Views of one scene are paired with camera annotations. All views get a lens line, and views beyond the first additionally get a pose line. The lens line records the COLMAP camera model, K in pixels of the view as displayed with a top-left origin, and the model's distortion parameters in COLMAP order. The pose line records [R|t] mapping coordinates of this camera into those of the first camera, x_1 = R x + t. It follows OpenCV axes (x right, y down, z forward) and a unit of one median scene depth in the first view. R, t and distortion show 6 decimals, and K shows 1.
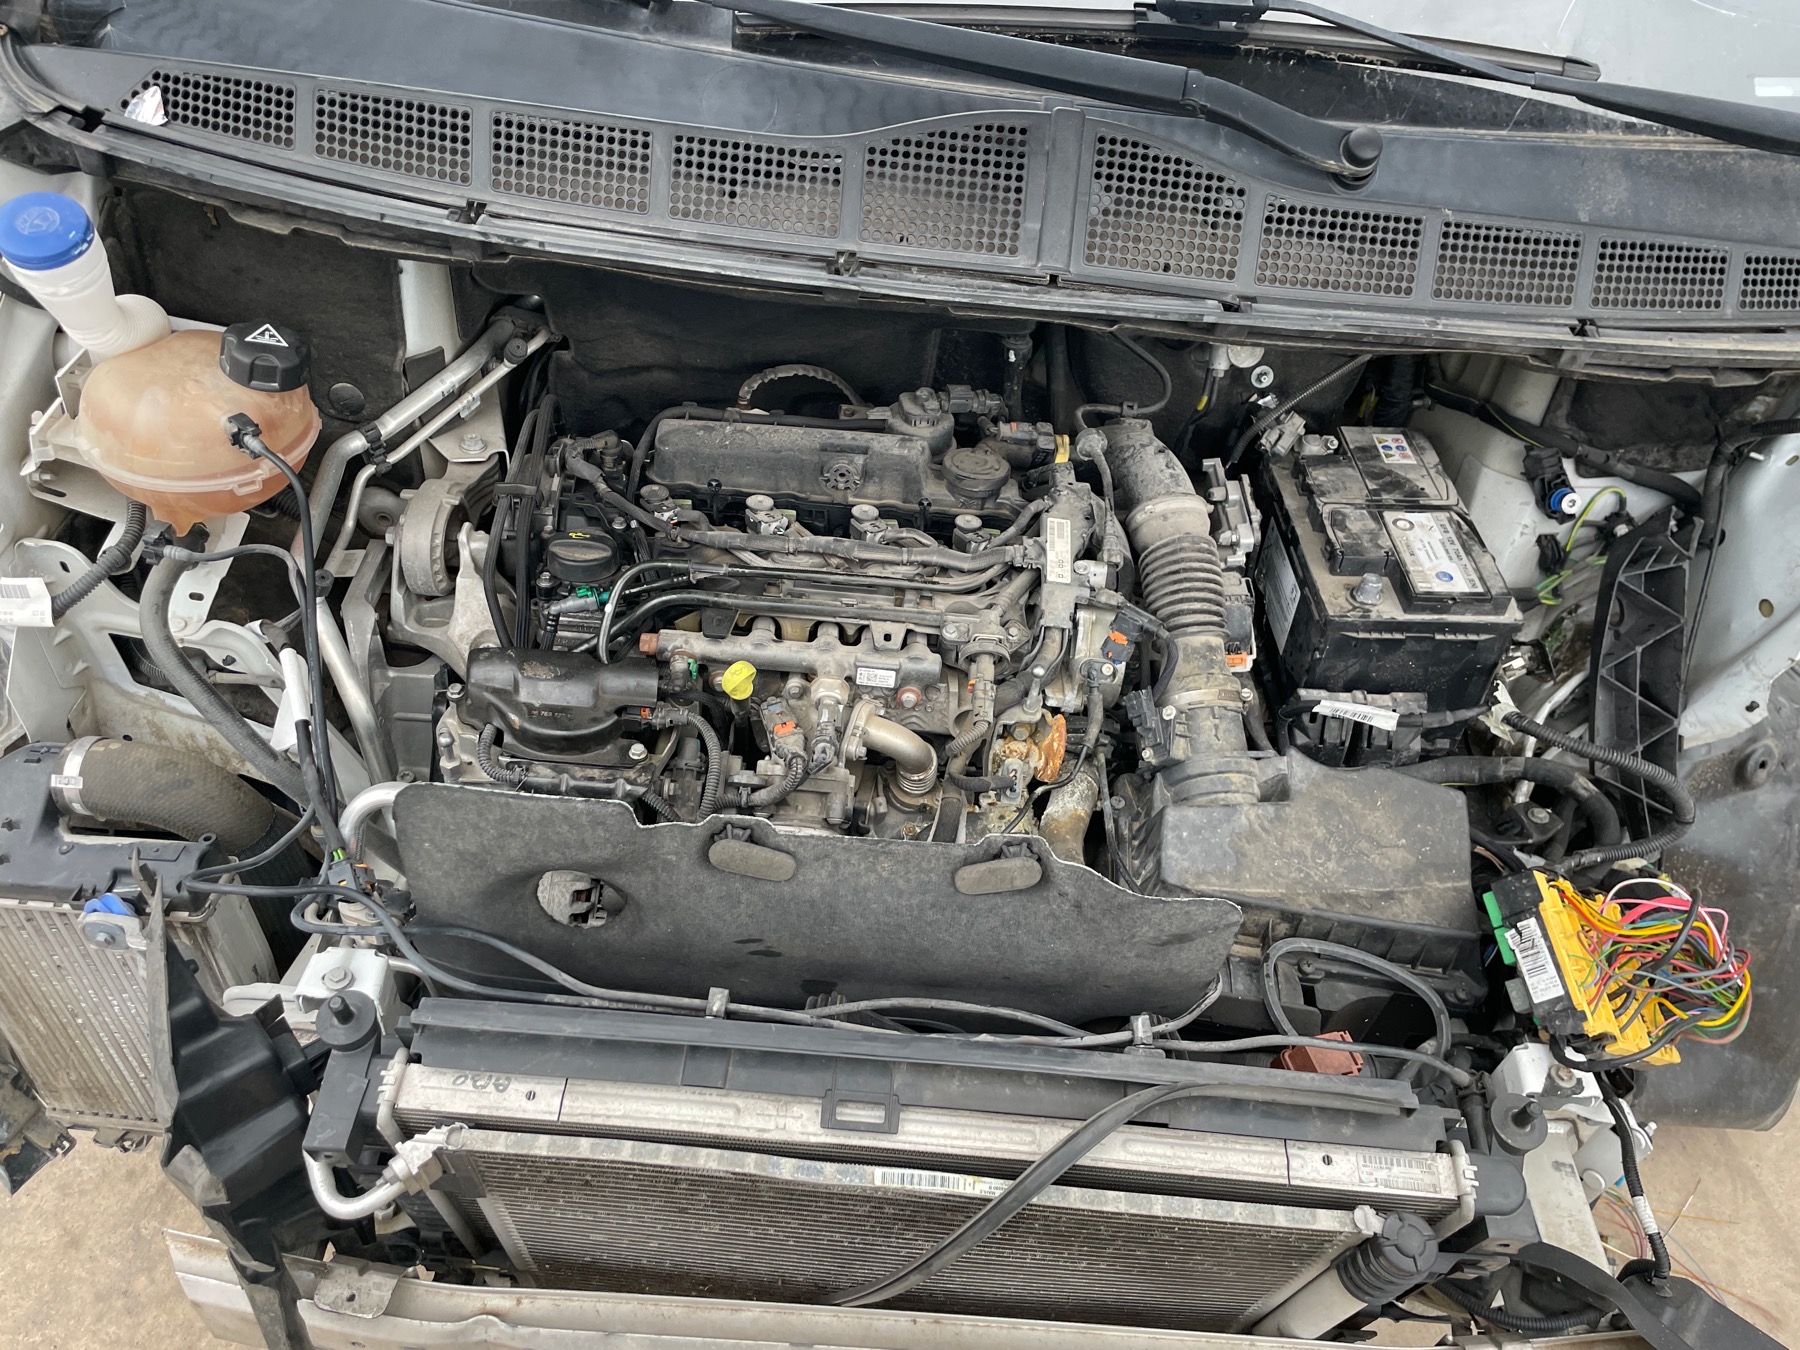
lens RADIAL K [[1341.8, 0, 878.8], [0, 1341.8, 665.0], [0, 0, 1]] dist [0.078915, -0.108876]
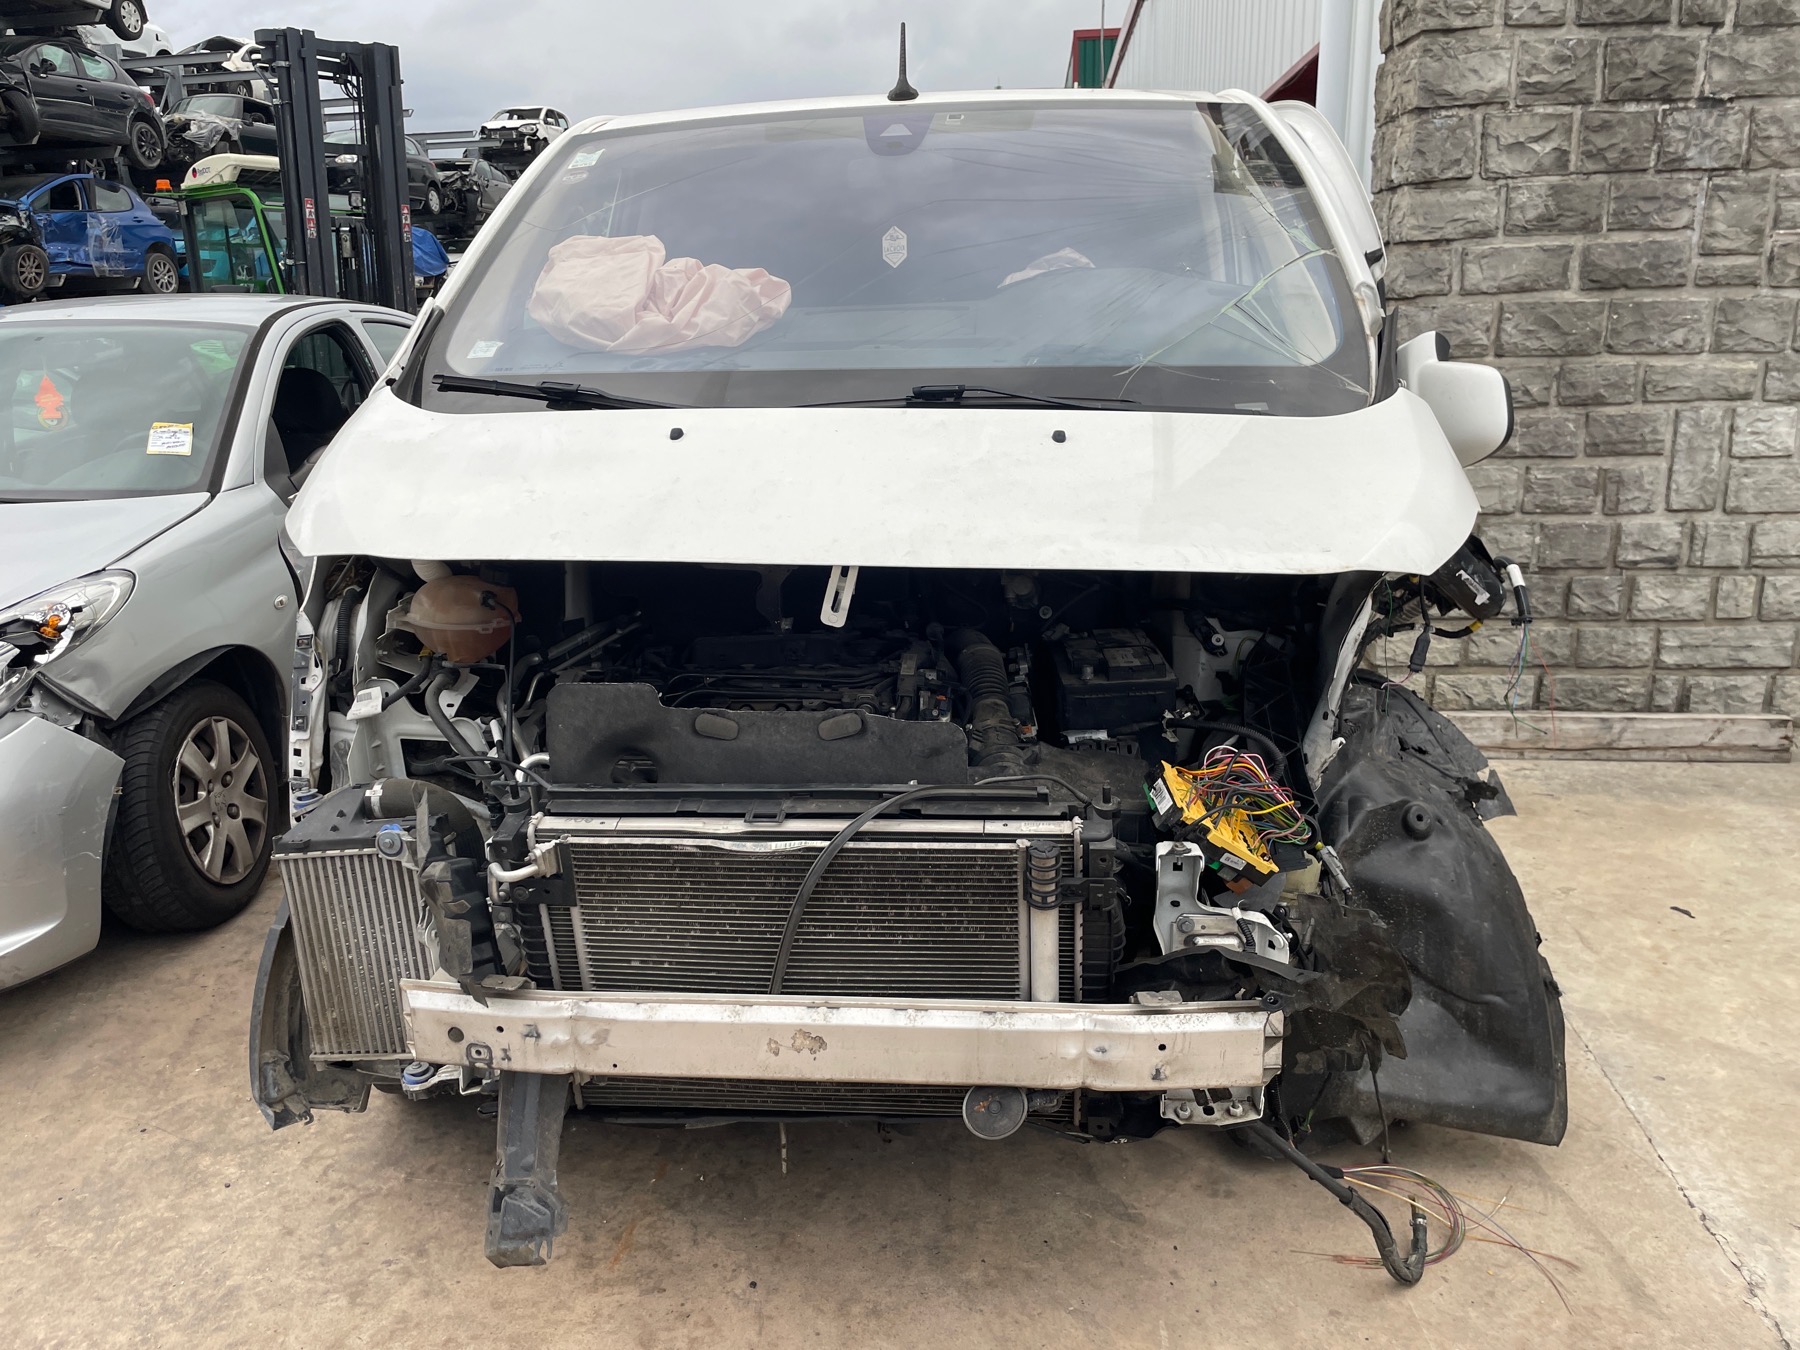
lens RADIAL K [[1358.4, 0, 871.9], [0, 1358.4, 669.1], [0, 0, 1]] dist [0.077485, -0.115270]
pose [[0.992302, -0.090396, -0.084644, 0.247190], [0.038078, 0.873105, -0.486043, 0.836003], [0.117839, 0.479078, 0.869826, -0.611828]]
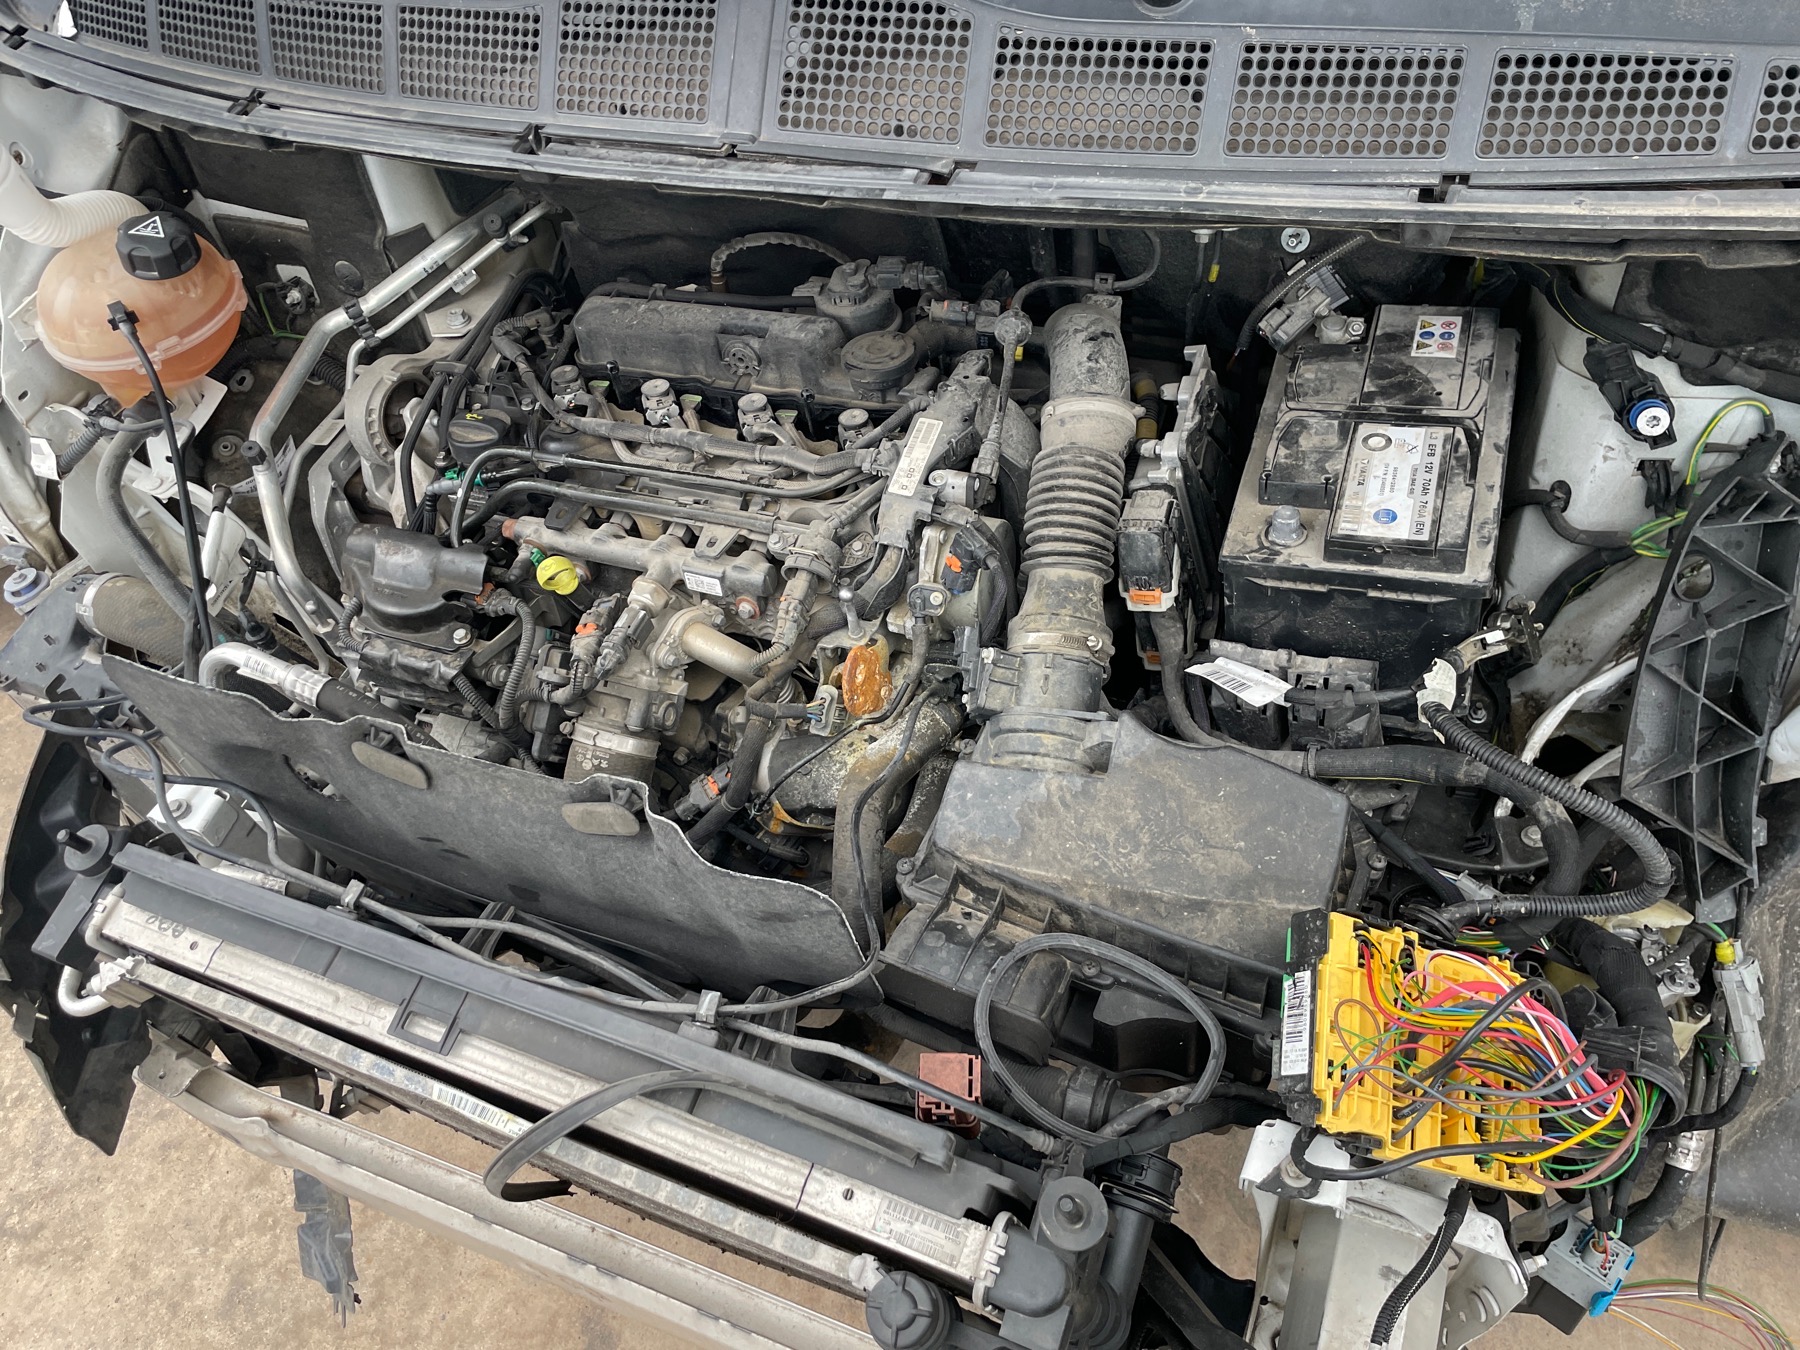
lens RADIAL K [[1333.1, 0, 882.5], [0, 1333.1, 669.0], [0, 0, 1]] dist [0.084211, -0.116750]
pose [[0.907499, 0.116659, -0.403530, 0.501455], [-0.064889, 0.988063, 0.139716, -0.071306], [0.415012, -0.100608, 0.904236, 0.194132]]
